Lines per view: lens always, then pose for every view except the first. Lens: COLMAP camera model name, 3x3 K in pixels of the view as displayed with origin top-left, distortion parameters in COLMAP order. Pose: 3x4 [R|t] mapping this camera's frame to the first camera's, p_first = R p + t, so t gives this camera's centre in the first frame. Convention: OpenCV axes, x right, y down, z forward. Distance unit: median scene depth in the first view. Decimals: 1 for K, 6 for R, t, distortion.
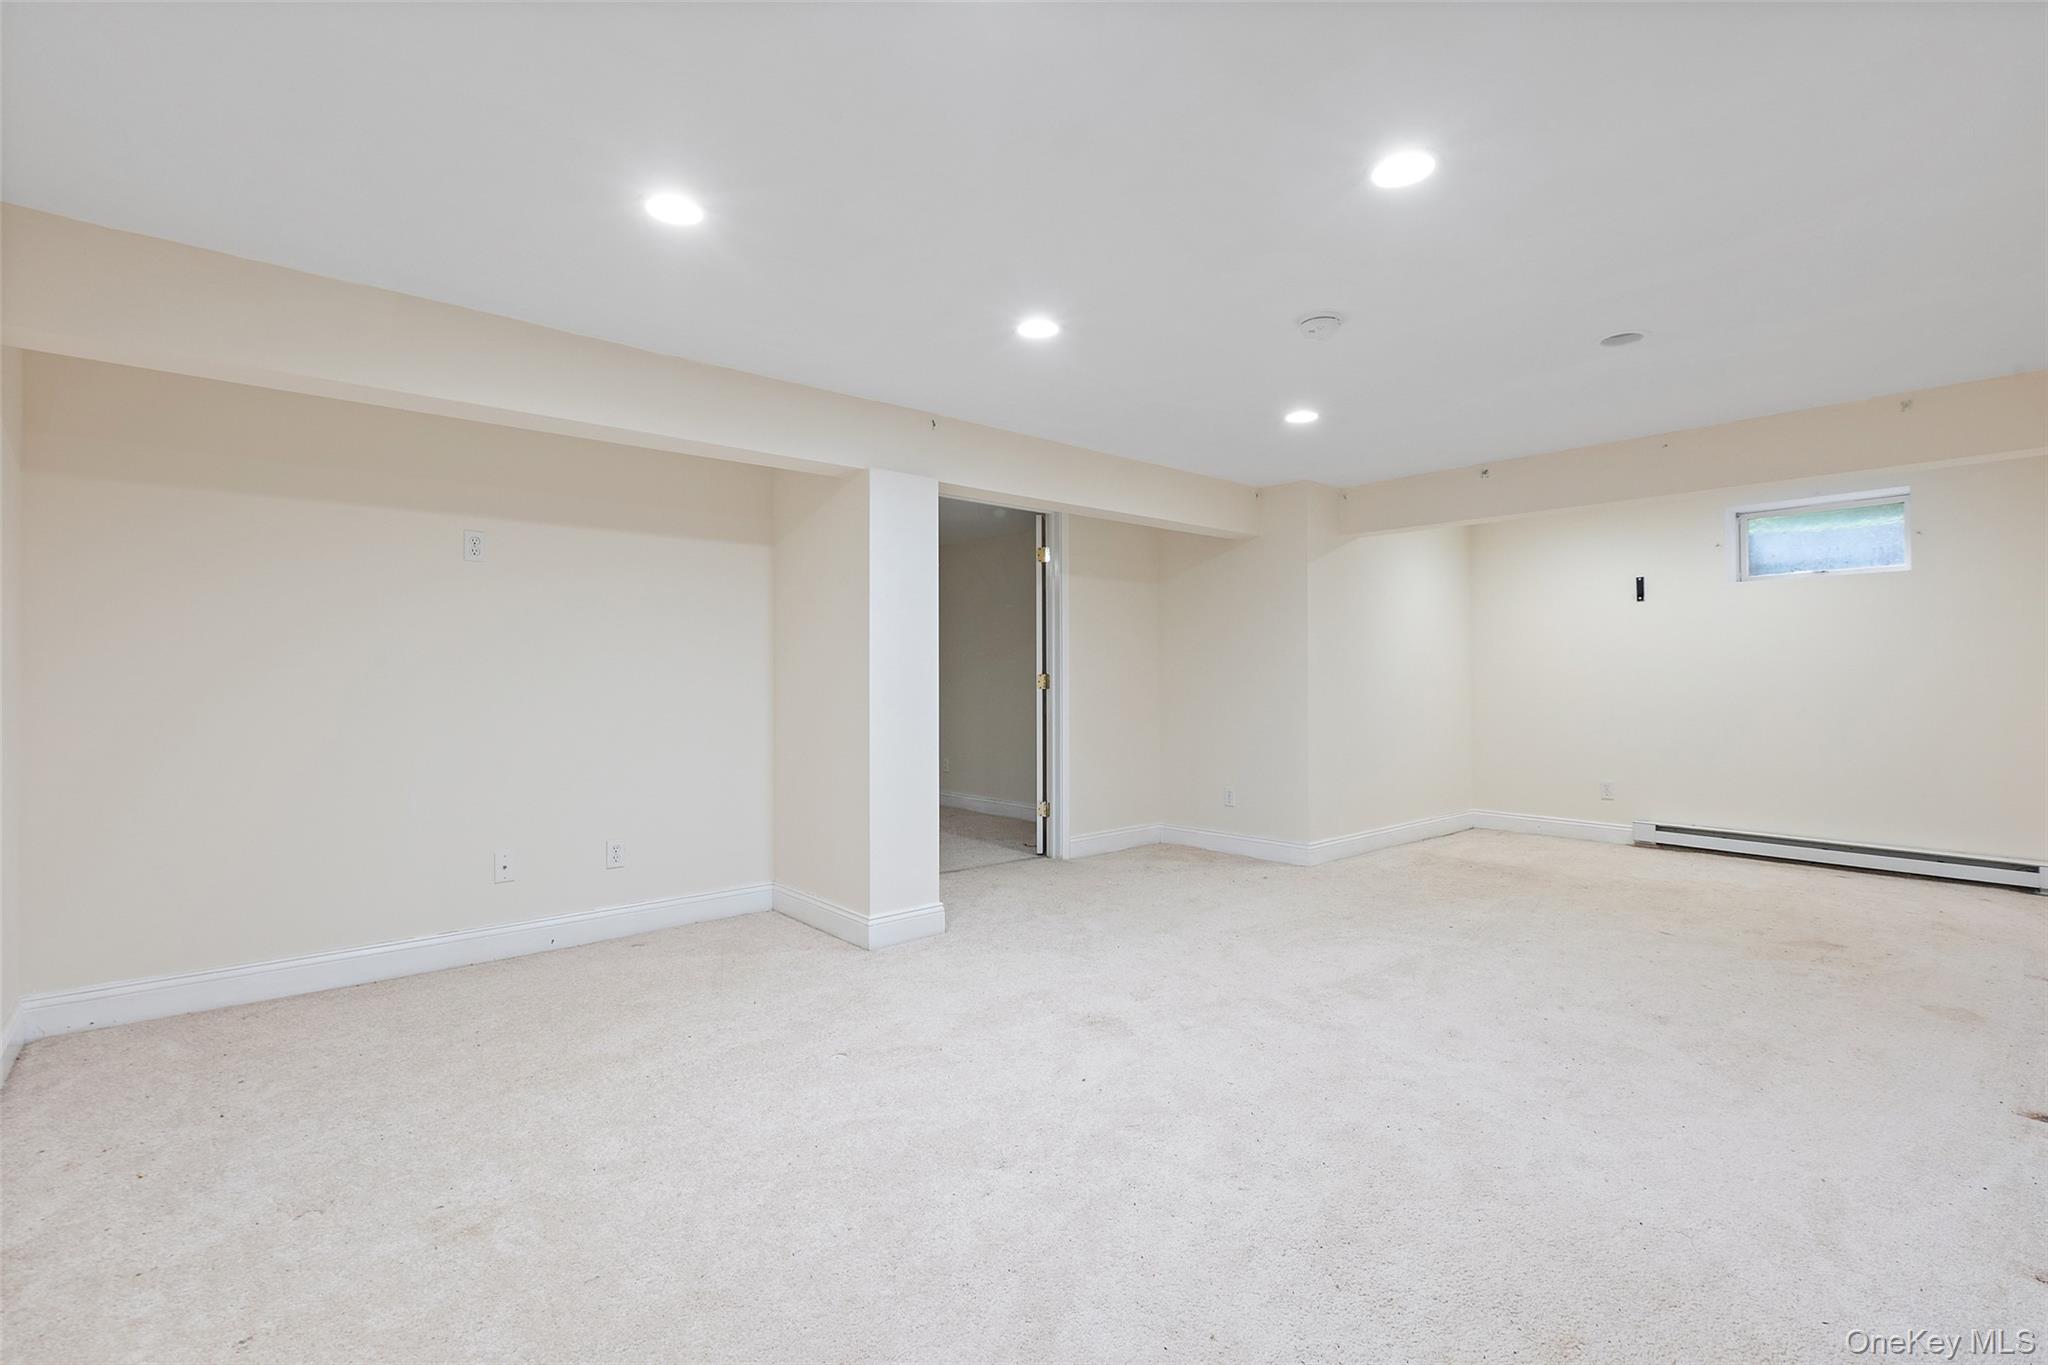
lens RADIAL K [[935.4, 0, 1023.9], [0, 935.4, 676.1], [0, 0, 1]] dist [0.000800, -0.001770]
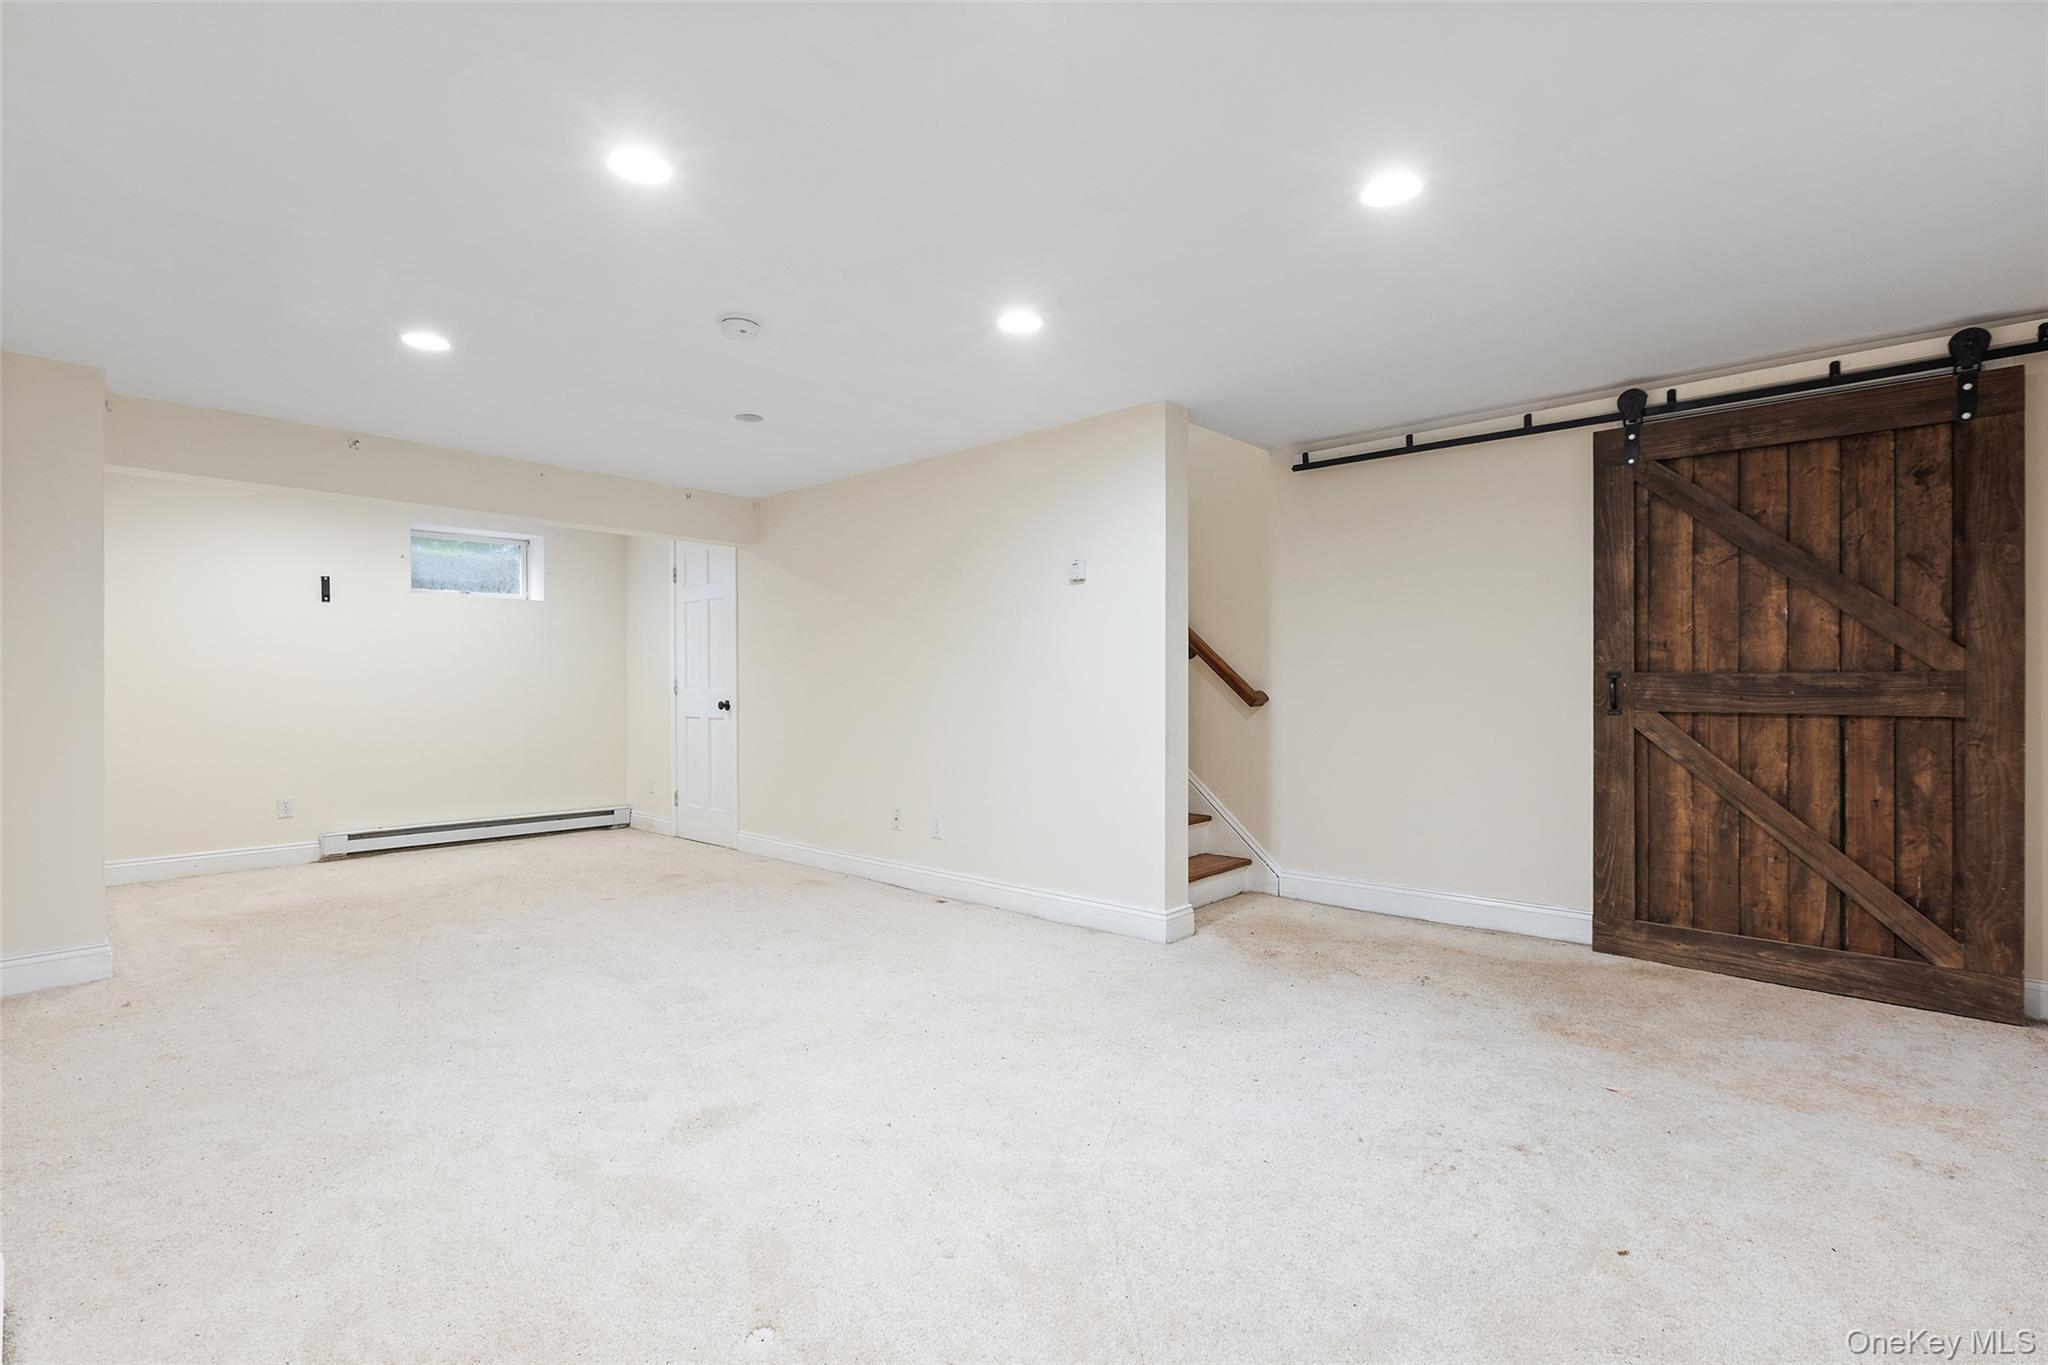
lens RADIAL K [[935.4, 0, 1021.4], [0, 935.4, 686.0], [0, 0, 1]] dist [0.000800, -0.001770]
pose [[-0.110416, -0.003987, 0.993877, -0.366649], [-0.002032, 0.999991, 0.003786, -0.000162], [-0.993883, -0.001602, -0.110423, 0.415268]]
